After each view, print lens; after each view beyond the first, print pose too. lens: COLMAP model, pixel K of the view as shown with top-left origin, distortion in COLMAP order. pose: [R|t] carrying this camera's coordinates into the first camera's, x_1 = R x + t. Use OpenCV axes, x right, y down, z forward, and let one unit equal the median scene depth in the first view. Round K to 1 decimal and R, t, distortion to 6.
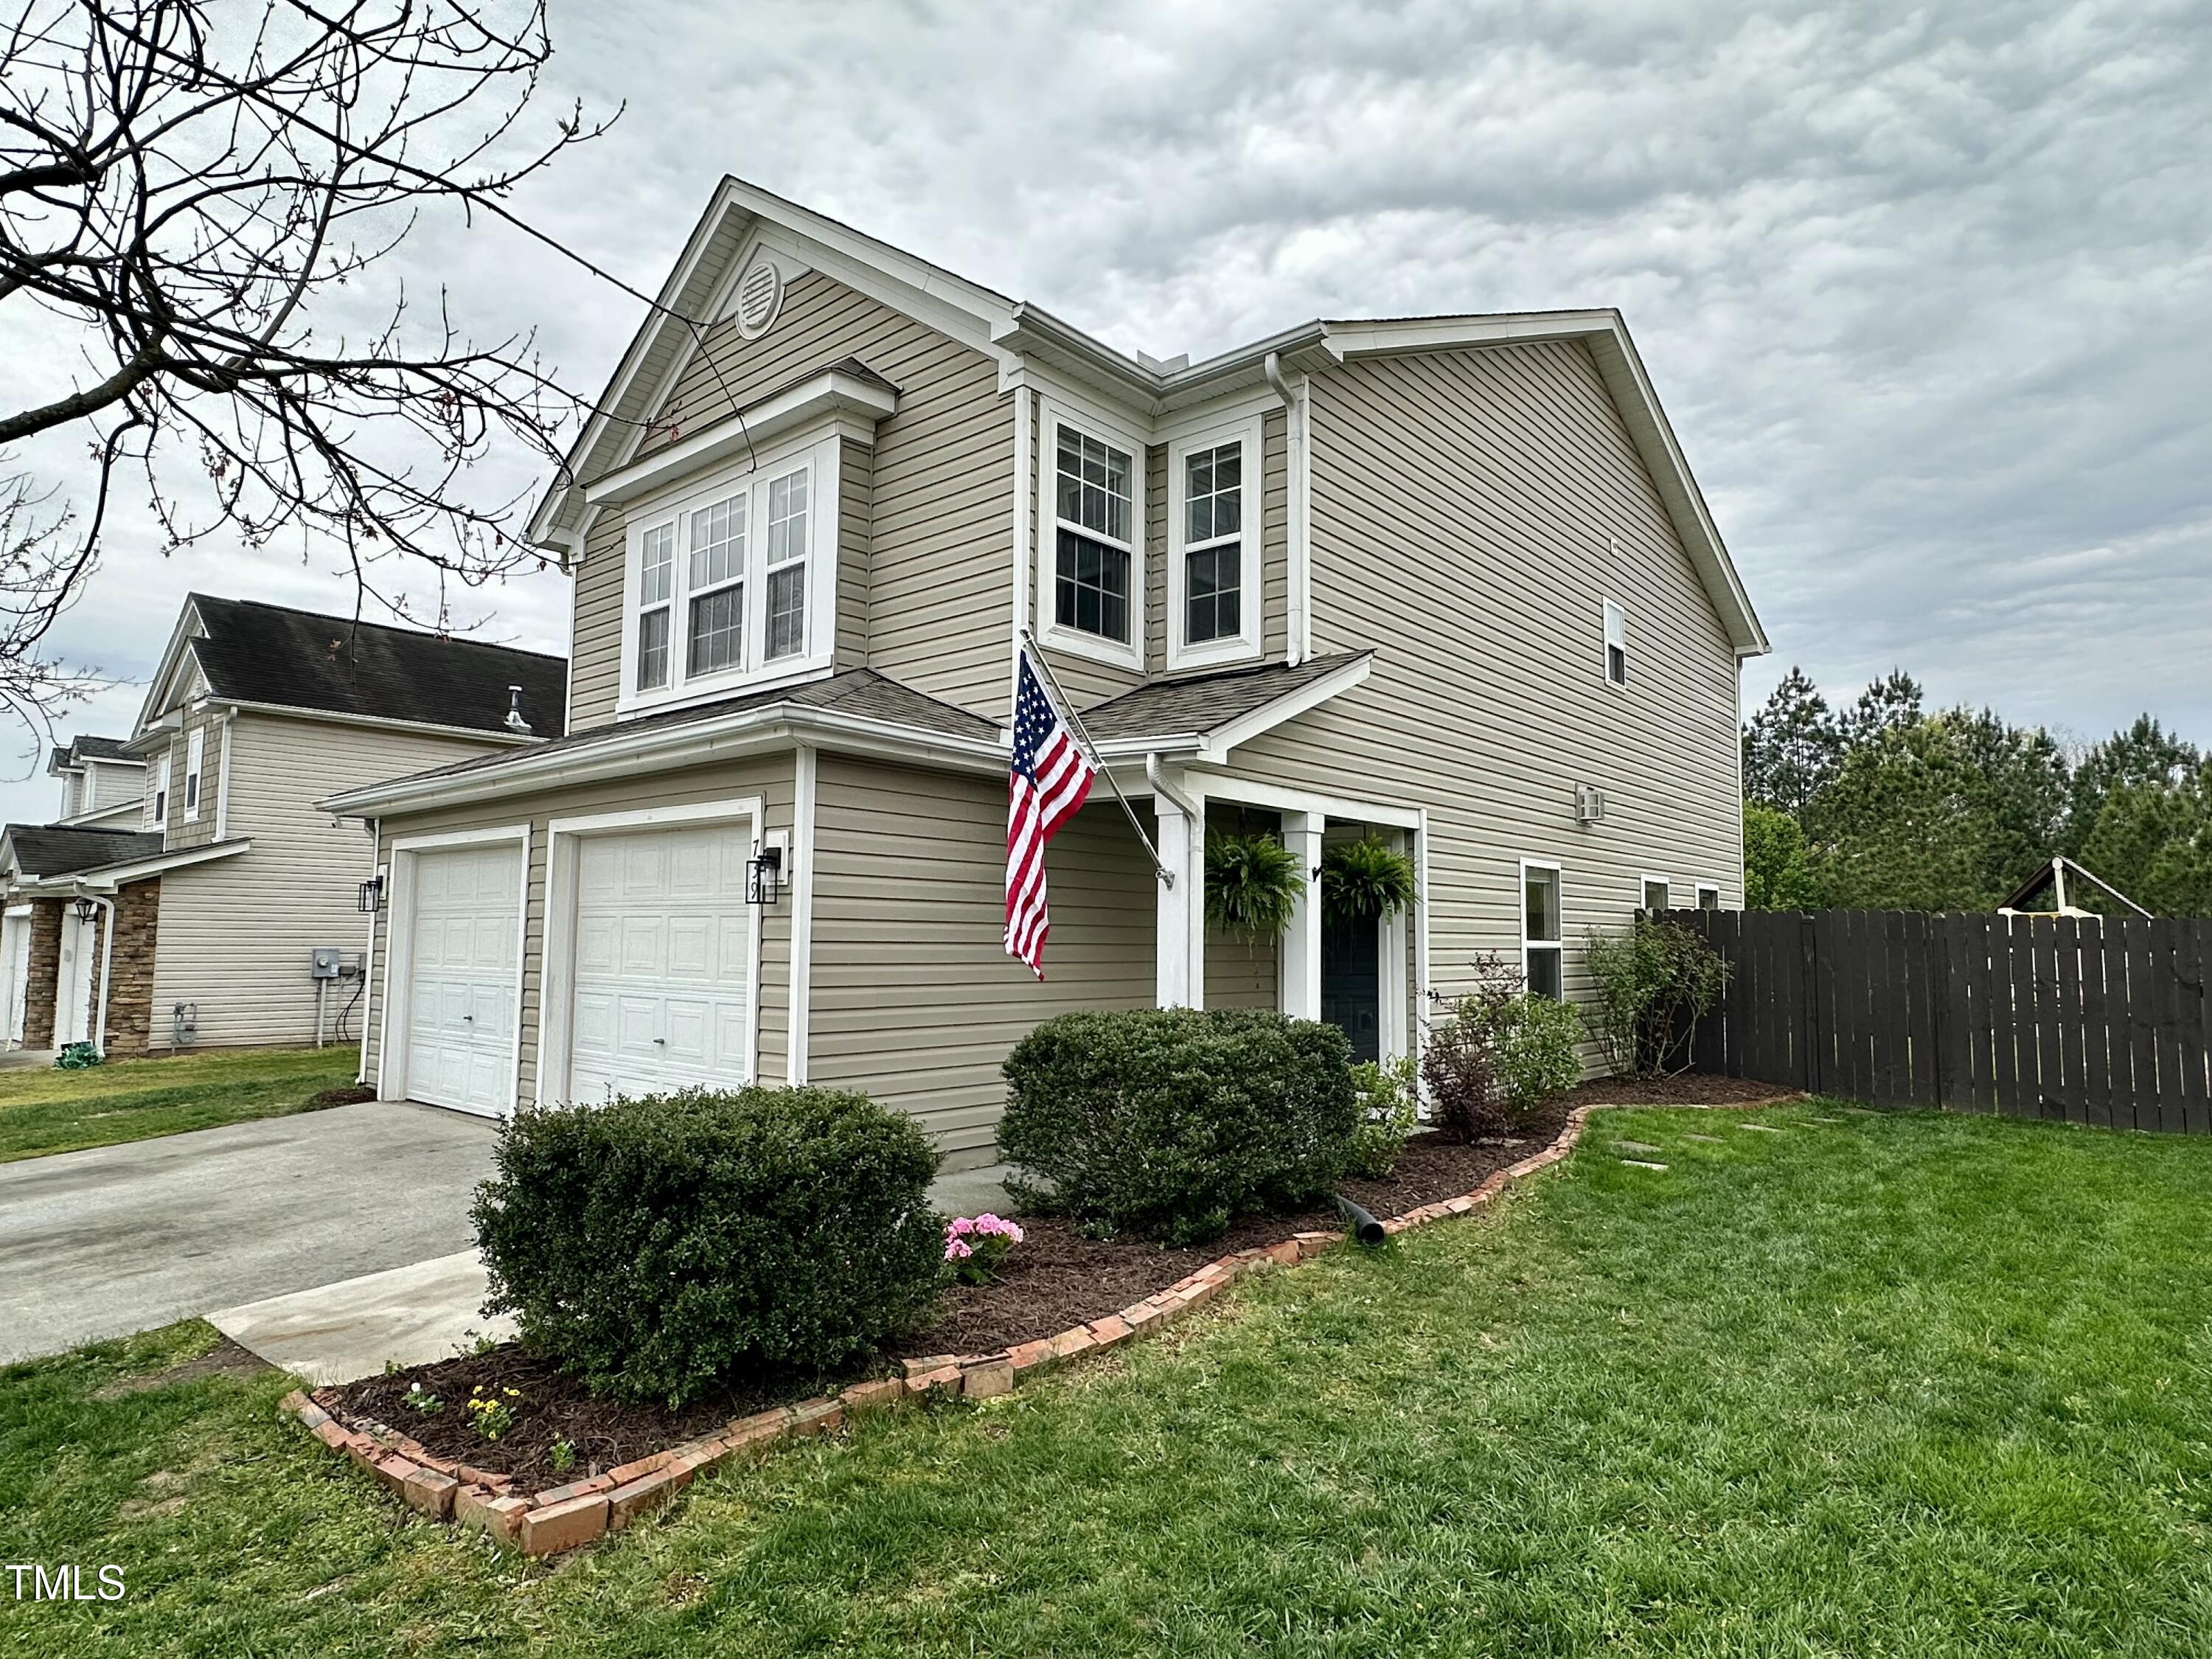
lens RADIAL K [[1238.3, 0, 1102.4], [0, 1238.3, 840.3], [0, 0, 1]] dist [-0.003621, 0.000526]
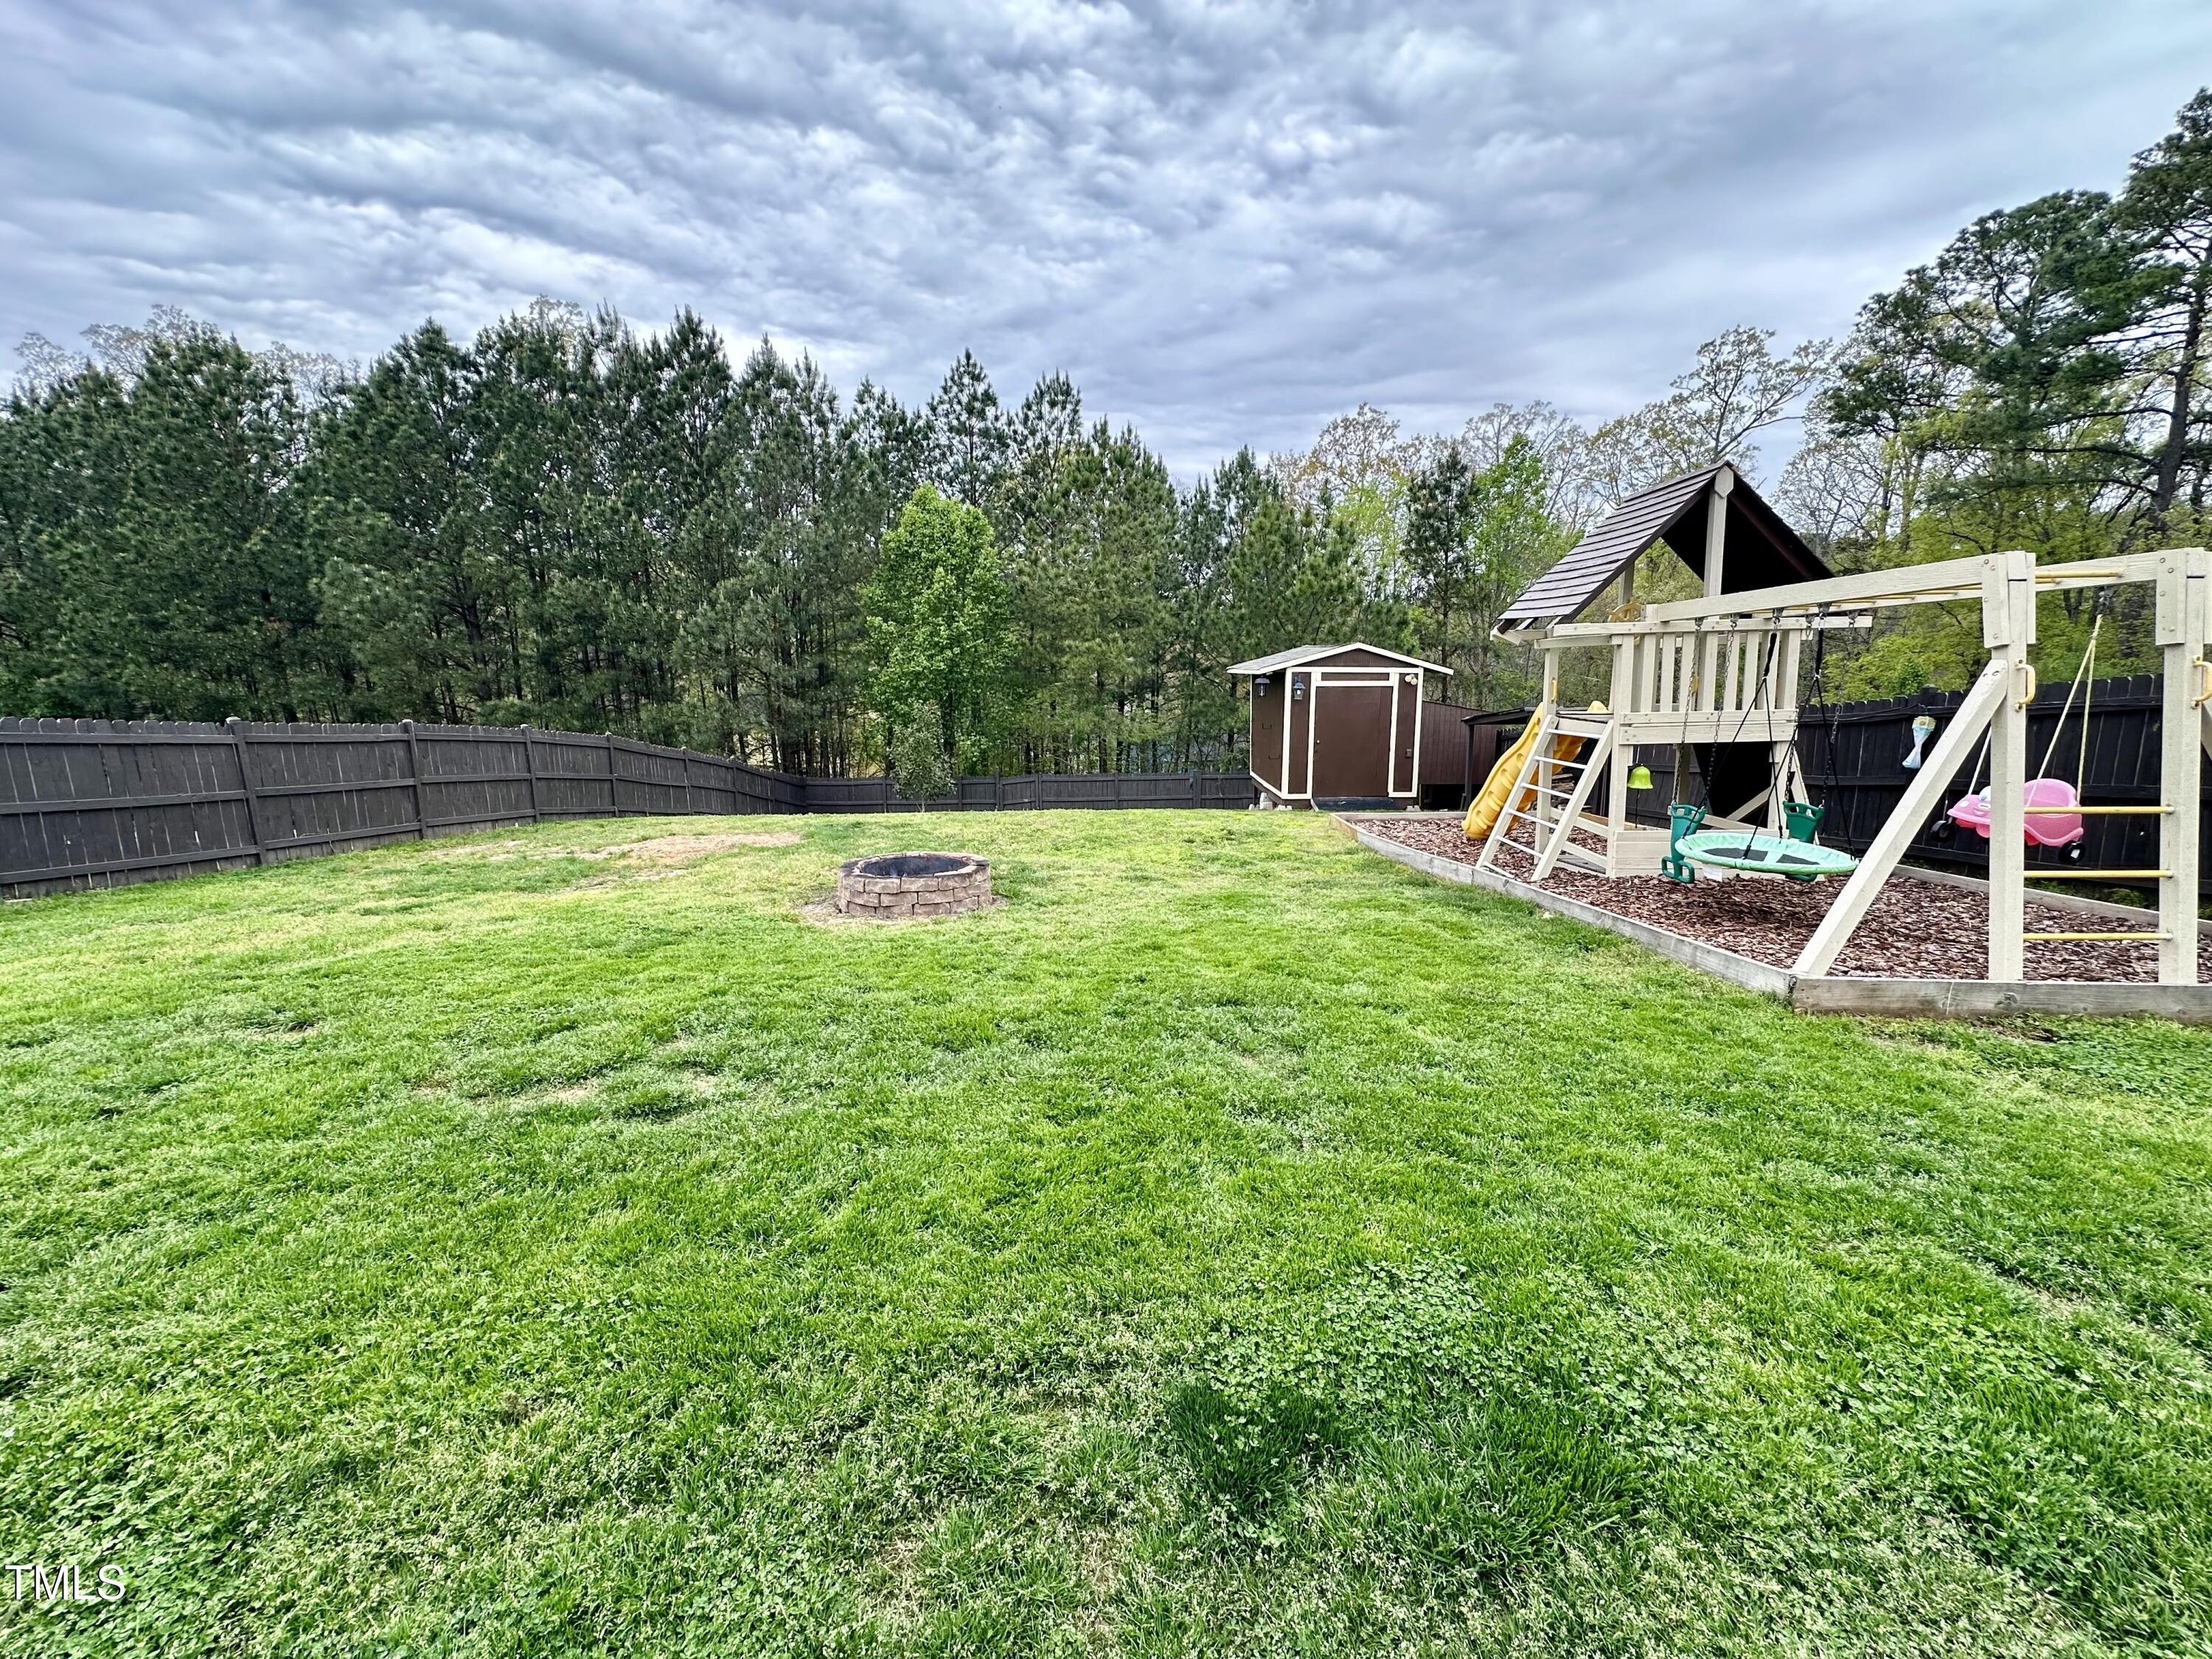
lens RADIAL K [[884.5, 0, 1106.0], [0, 884.5, 829.5], [0, 0, 1]] dist [0.000790, 0.000492]
pose [[0.747962, -0.134342, 0.650004, 0.904043], [-0.045775, 0.966530, 0.252435, 0.186524], [-0.662161, -0.218566, 0.716779, 2.147240]]
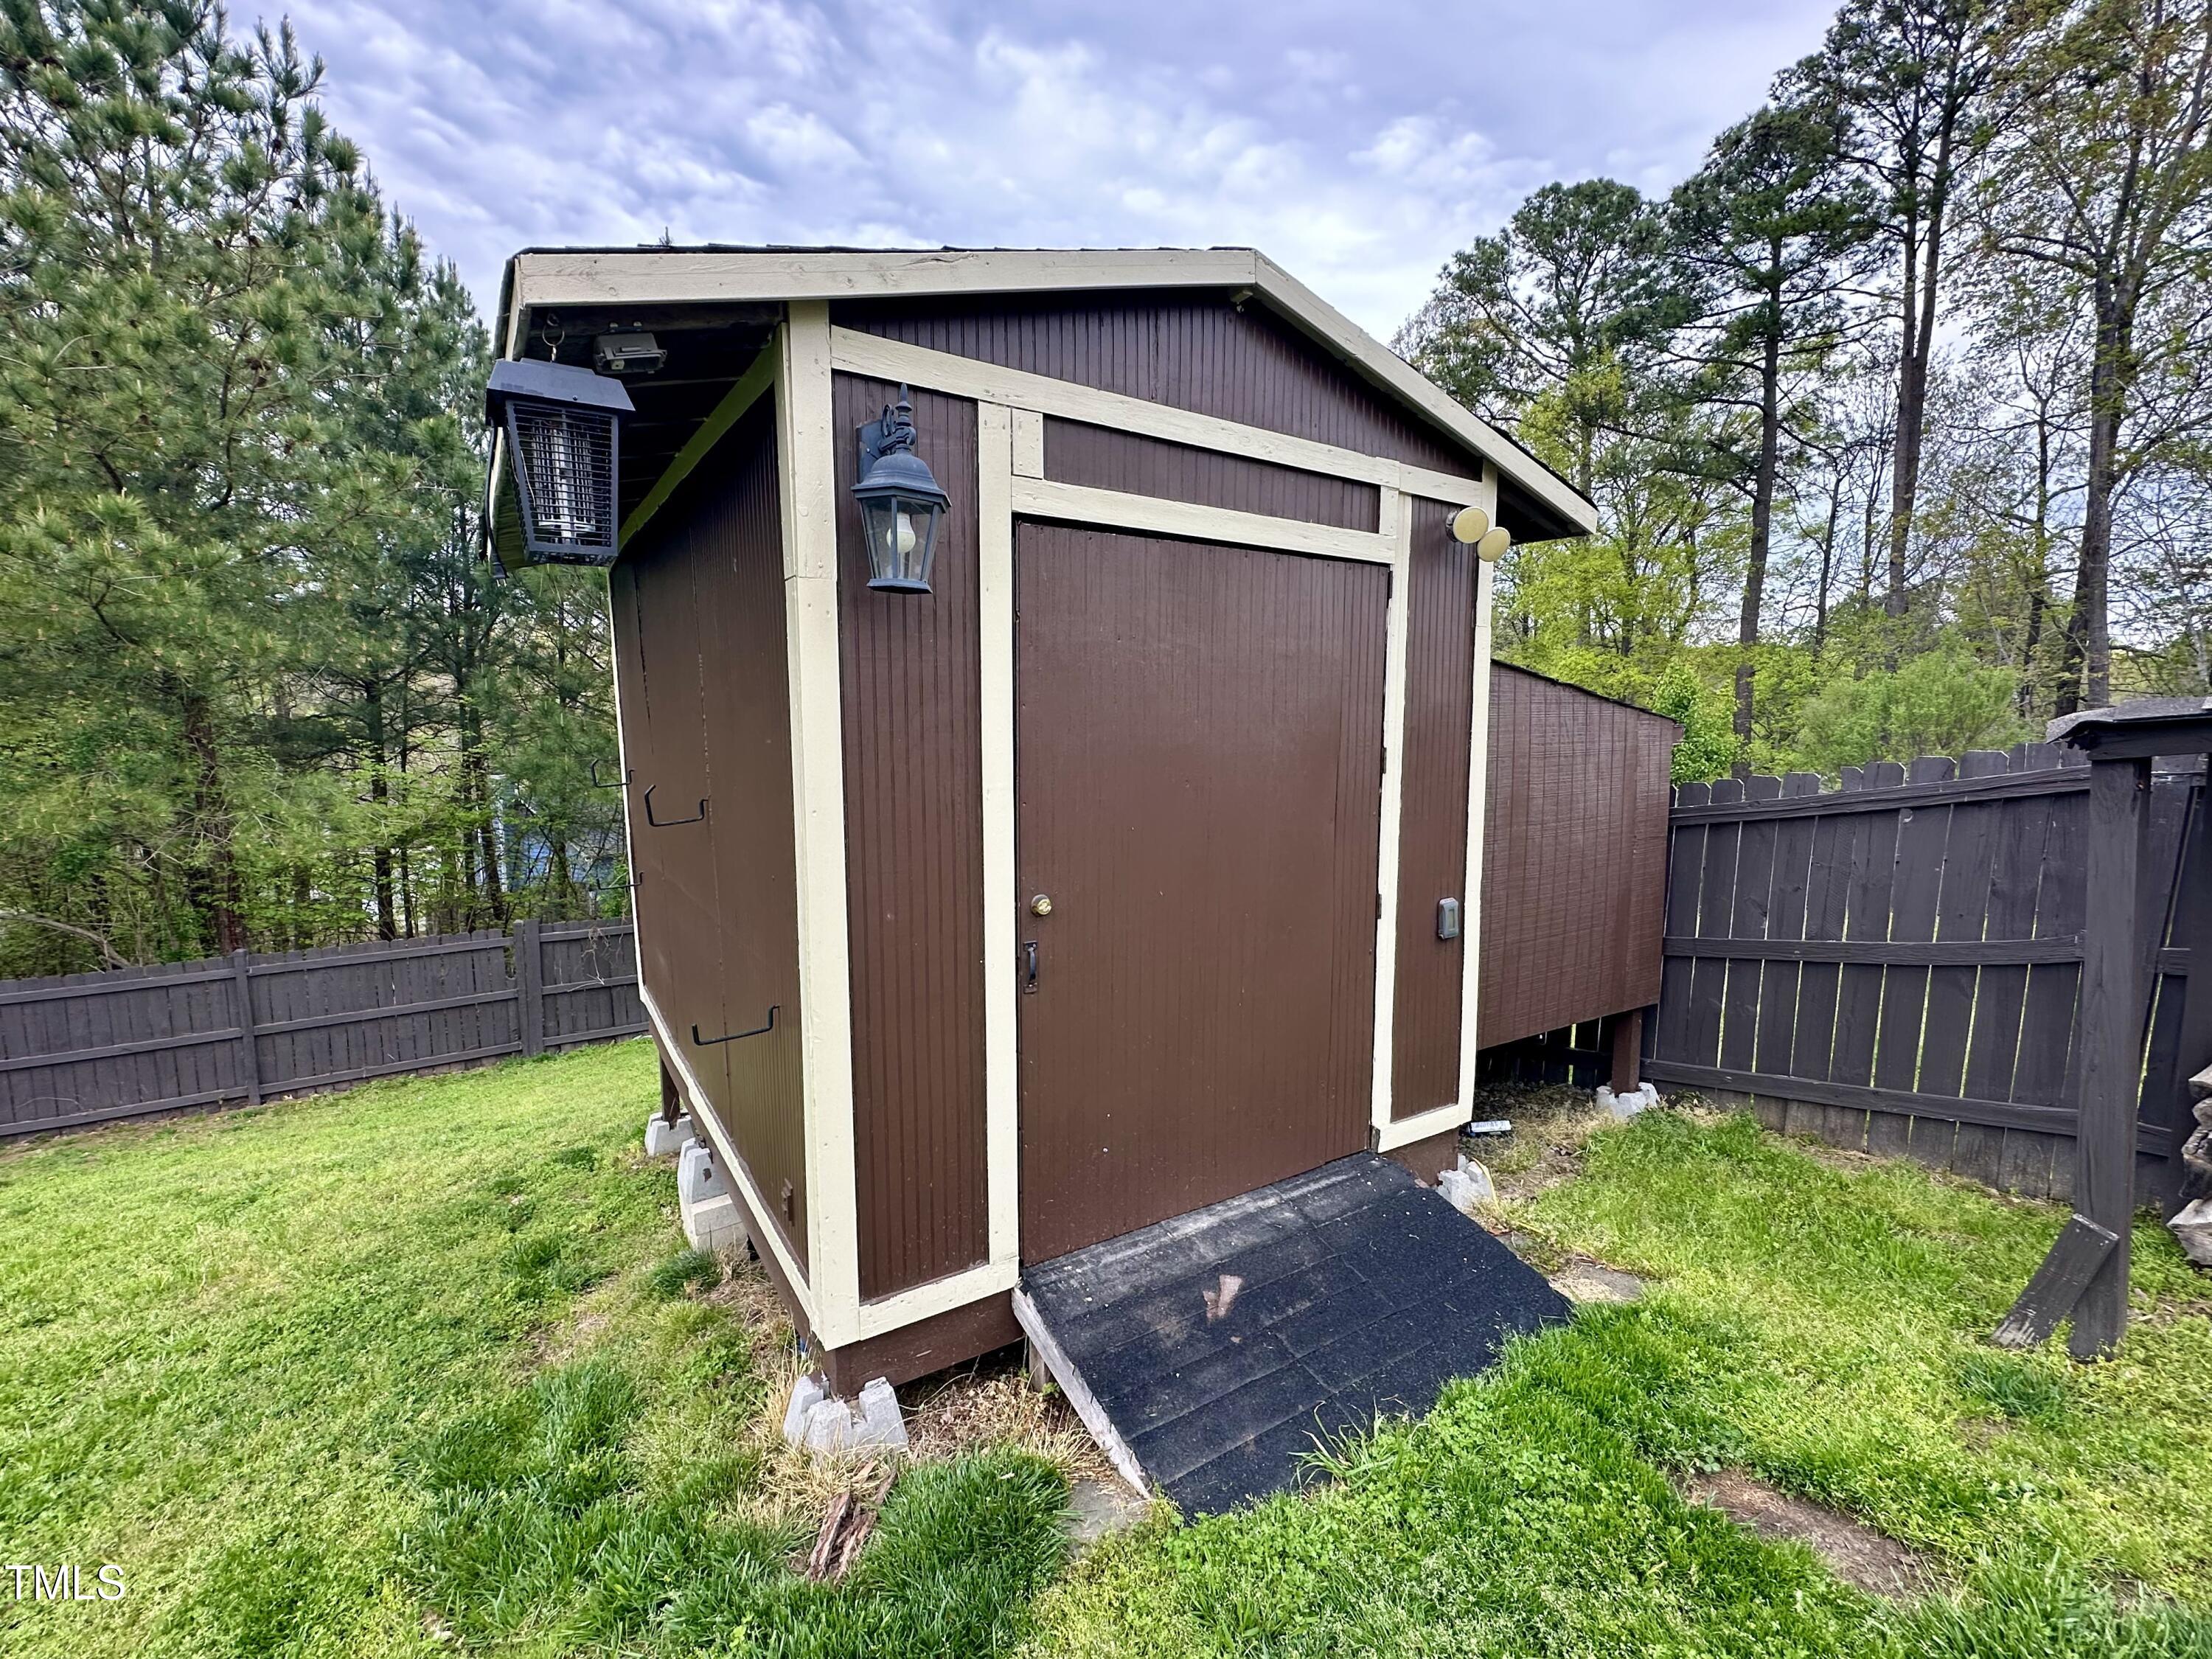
lens RADIAL K [[972.6, 0, 1111.2], [0, 972.6, 833.9], [0, 0, 1]] dist [-0.001840, 0.000111]
pose [[0.284163, -0.117328, 0.951570, 2.095868], [-0.078605, 0.986292, 0.145082, 0.374707], [-0.955548, -0.116025, 0.271045, 3.050480]]
